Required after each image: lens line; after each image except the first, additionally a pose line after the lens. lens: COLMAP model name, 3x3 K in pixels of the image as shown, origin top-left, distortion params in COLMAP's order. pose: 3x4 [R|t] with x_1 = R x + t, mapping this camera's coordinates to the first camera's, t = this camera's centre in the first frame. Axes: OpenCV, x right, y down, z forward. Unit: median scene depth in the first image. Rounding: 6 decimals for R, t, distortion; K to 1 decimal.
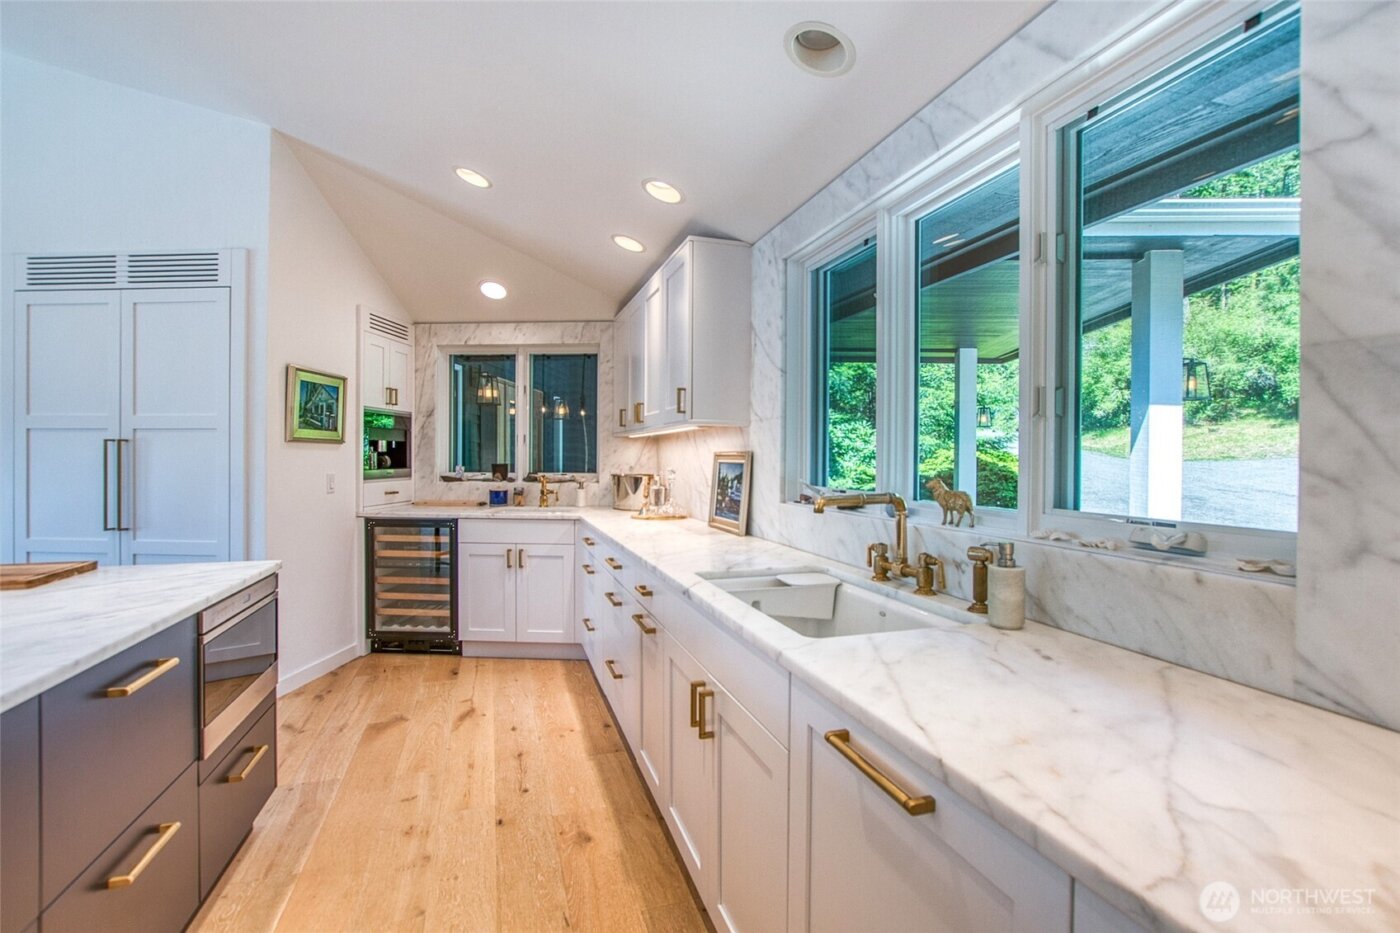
lens RADIAL K [[640.2, 0, 683.4], [0, 640.2, 483.0], [0, 0, 1]] dist [-0.001131, 0.000139]
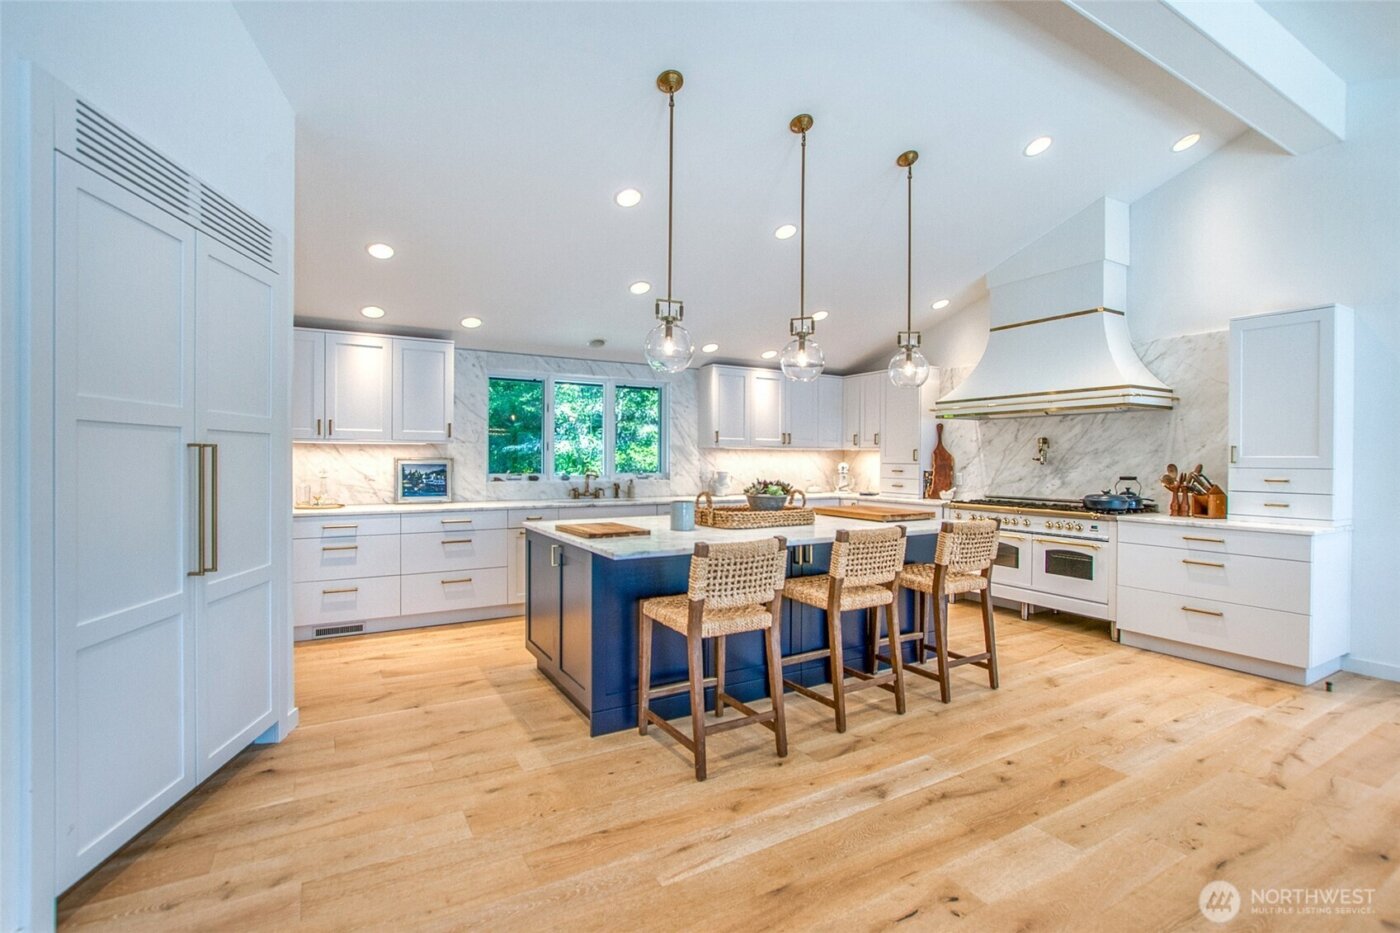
lens RADIAL K [[640.2, 0, 683.4], [0, 640.2, 483.0], [0, 0, 1]] dist [-0.001131, 0.000139]
pose [[-0.218842, -0.043296, 0.974799, -1.743090], [0.025905, 0.998405, 0.050160, -0.048575], [-0.975416, 0.036229, -0.217371, 0.666038]]
